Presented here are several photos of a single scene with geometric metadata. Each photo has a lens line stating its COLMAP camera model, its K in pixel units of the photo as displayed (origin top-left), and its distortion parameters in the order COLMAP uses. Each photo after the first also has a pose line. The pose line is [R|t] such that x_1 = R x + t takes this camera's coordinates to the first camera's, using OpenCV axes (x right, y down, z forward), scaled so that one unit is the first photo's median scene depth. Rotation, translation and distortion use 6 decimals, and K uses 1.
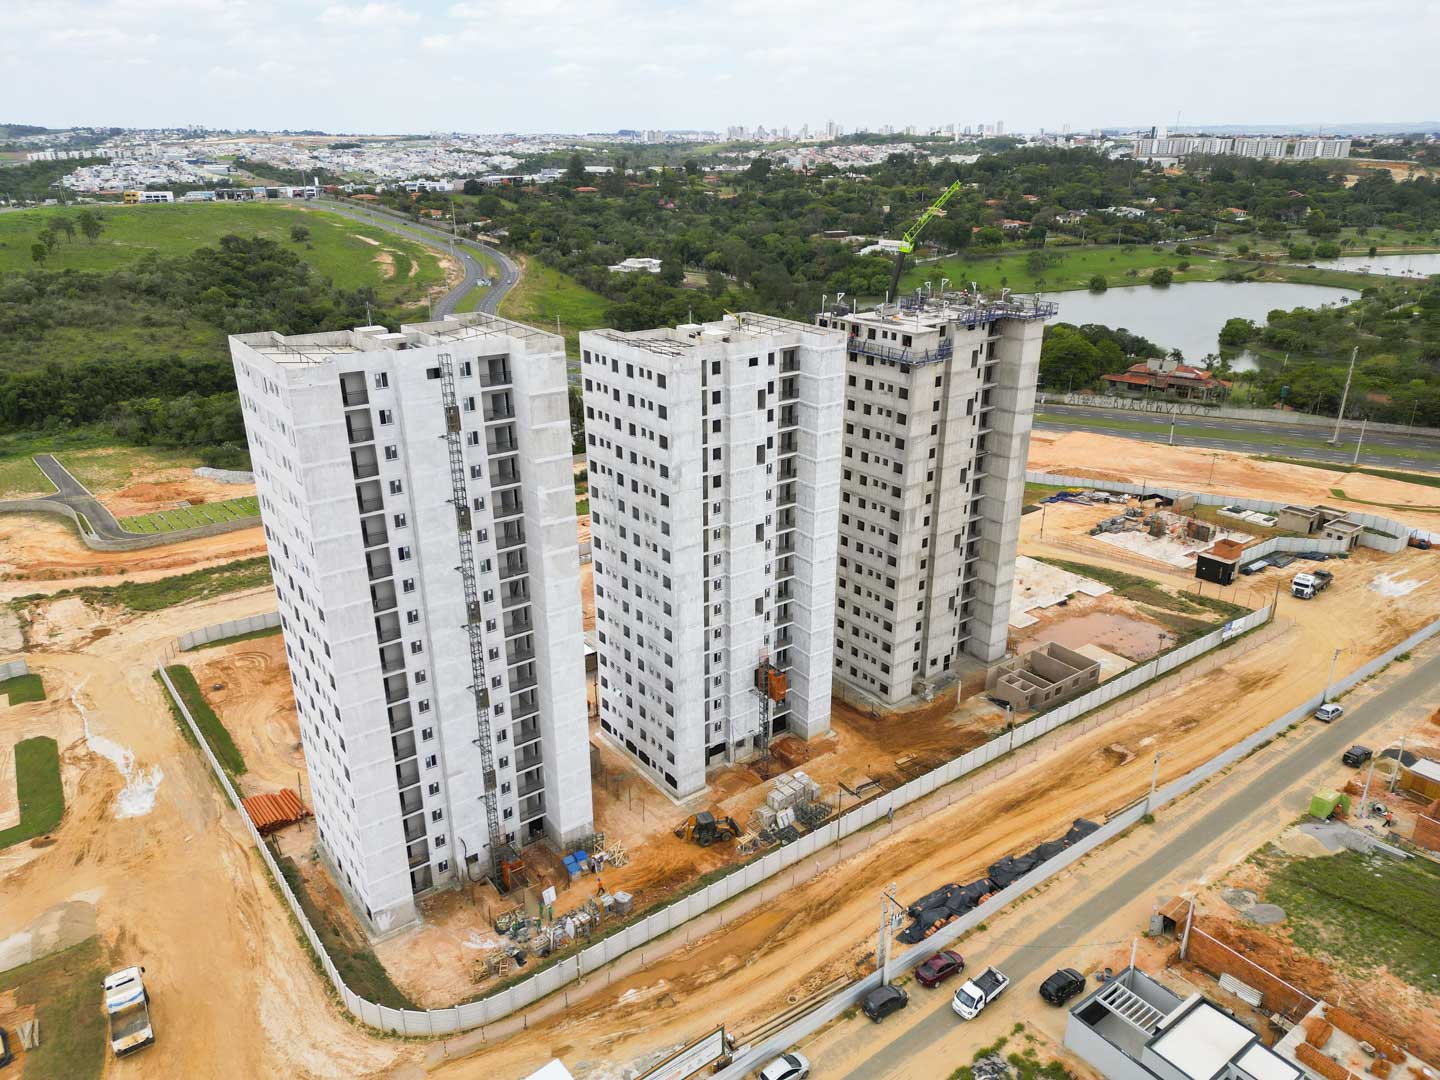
lens RADIAL K [[1018.1, 0, 720.2], [0, 1018.1, 540.9], [0, 0, 1]] dist [0.012391, -0.000588]
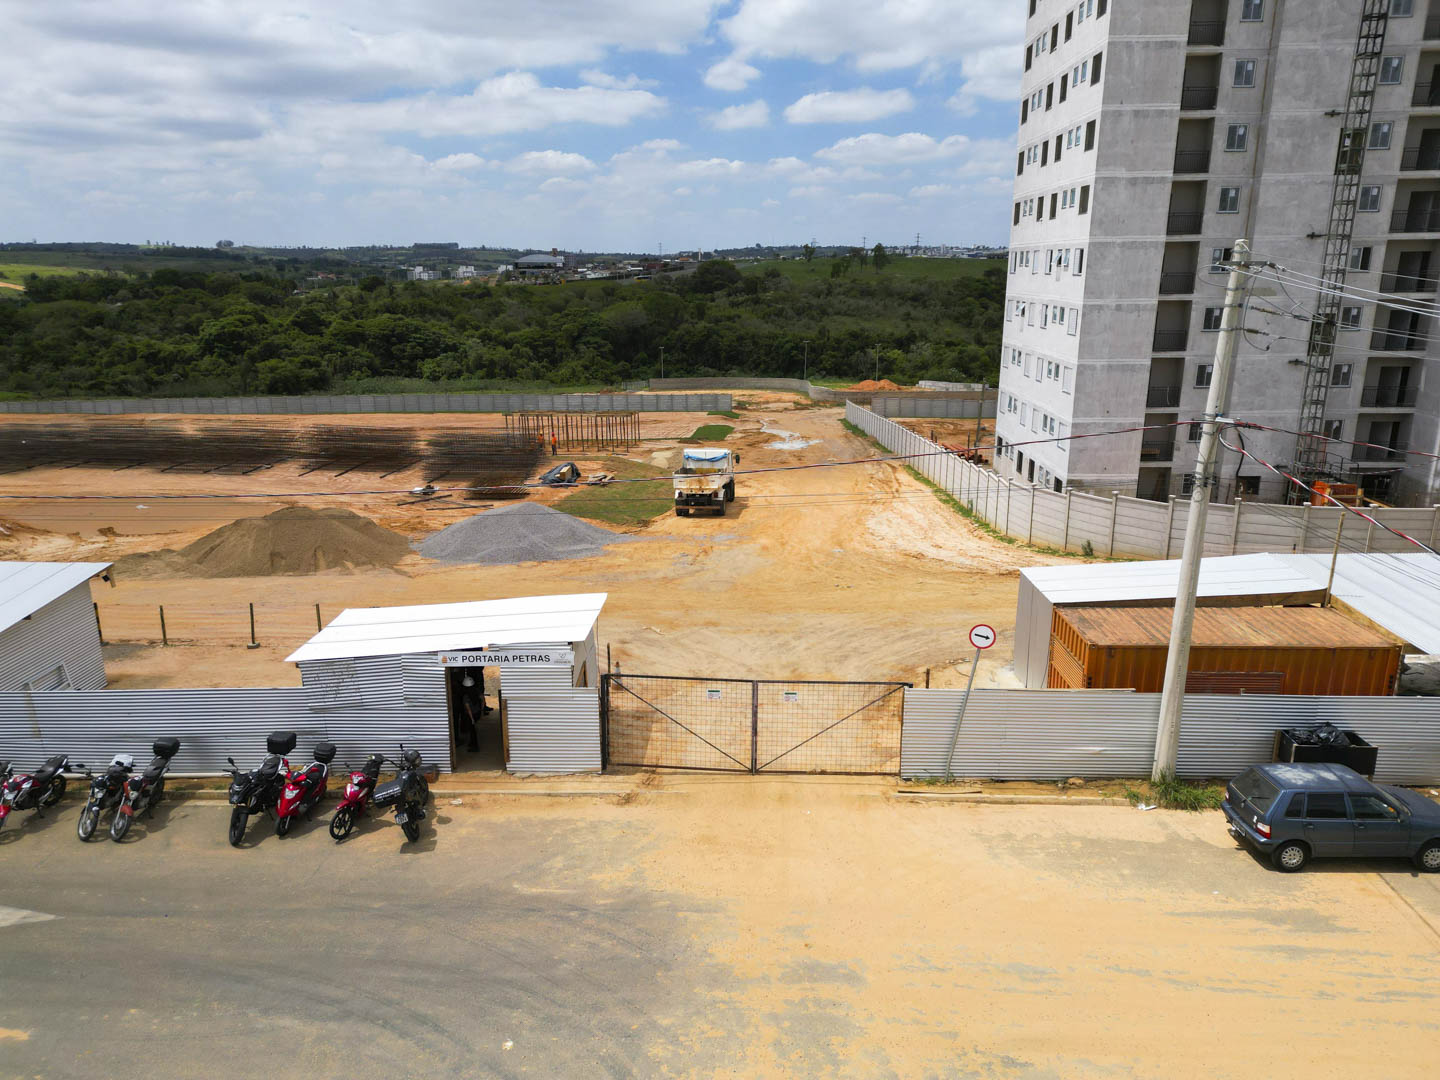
lens RADIAL K [[1018.1, 0, 720.0], [0, 1018.1, 545.3], [0, 0, 1]] dist [0.012391, -0.000588]
pose [[0.775956, 0.167091, -0.608254, -0.030413], [-0.226112, 0.973876, -0.020925, 0.105151], [0.588868, 0.153770, 0.793467, 0.097312]]
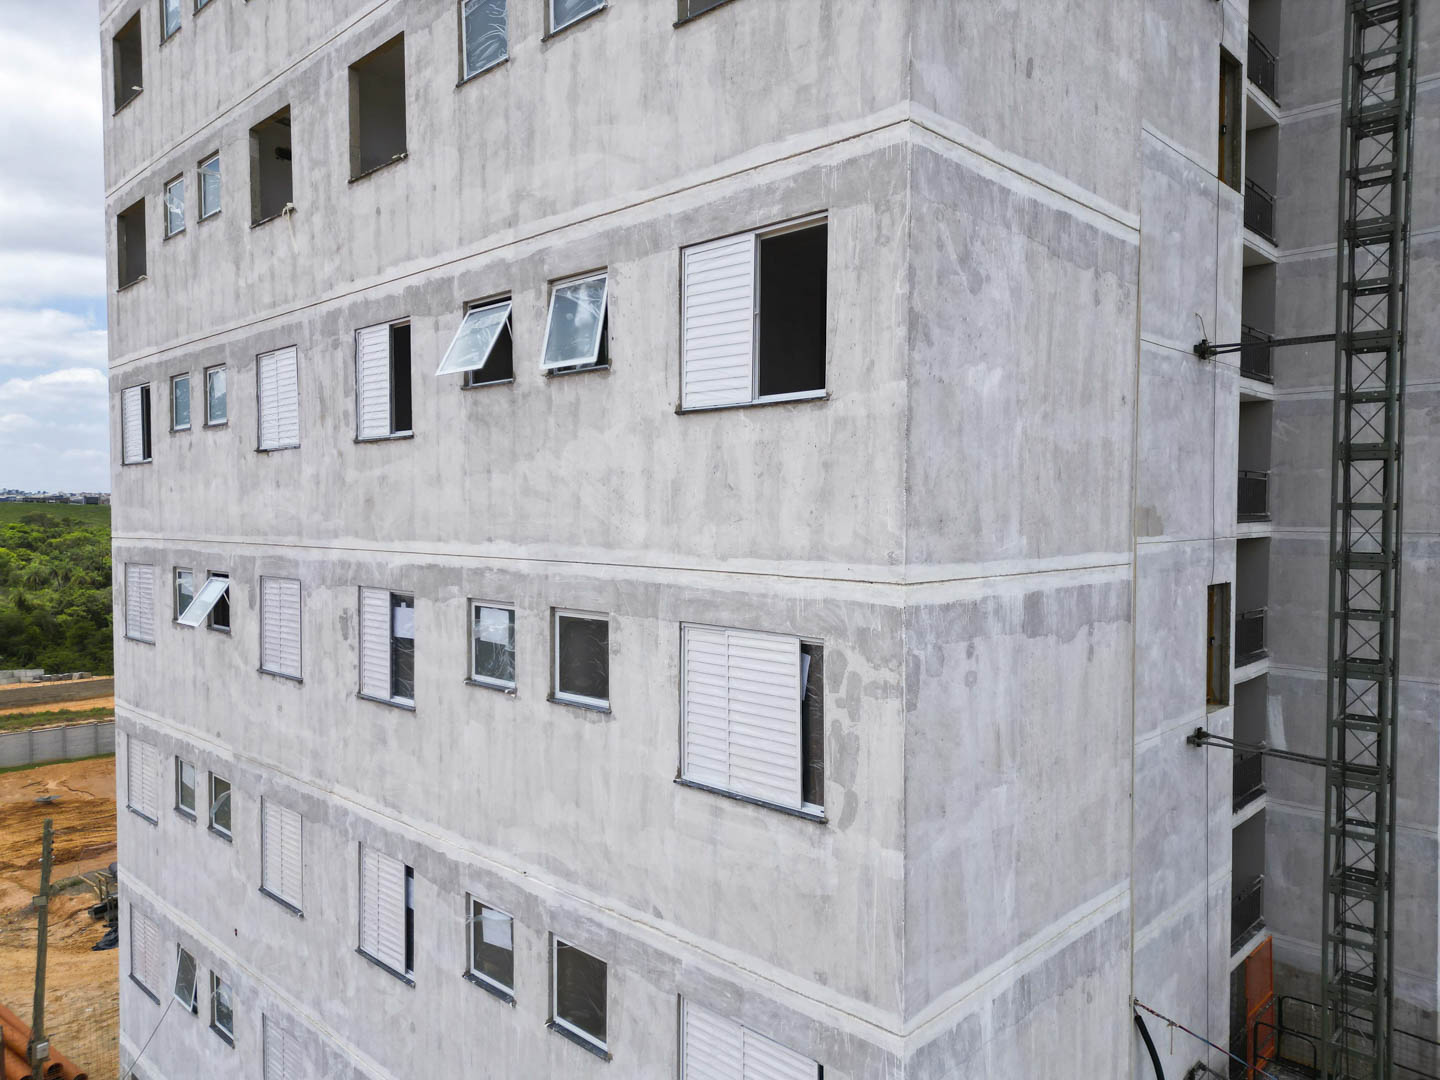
lens RADIAL K [[1018.1, 0, 717.2], [0, 1018.1, 545.8], [0, 0, 1]] dist [0.012391, -0.000588]
pose [[0.987352, -0.002128, 0.158531, -0.088078], [0.054147, 0.944315, -0.324558, 0.063860], [-0.149012, 0.329037, 0.932486, 0.214594]]
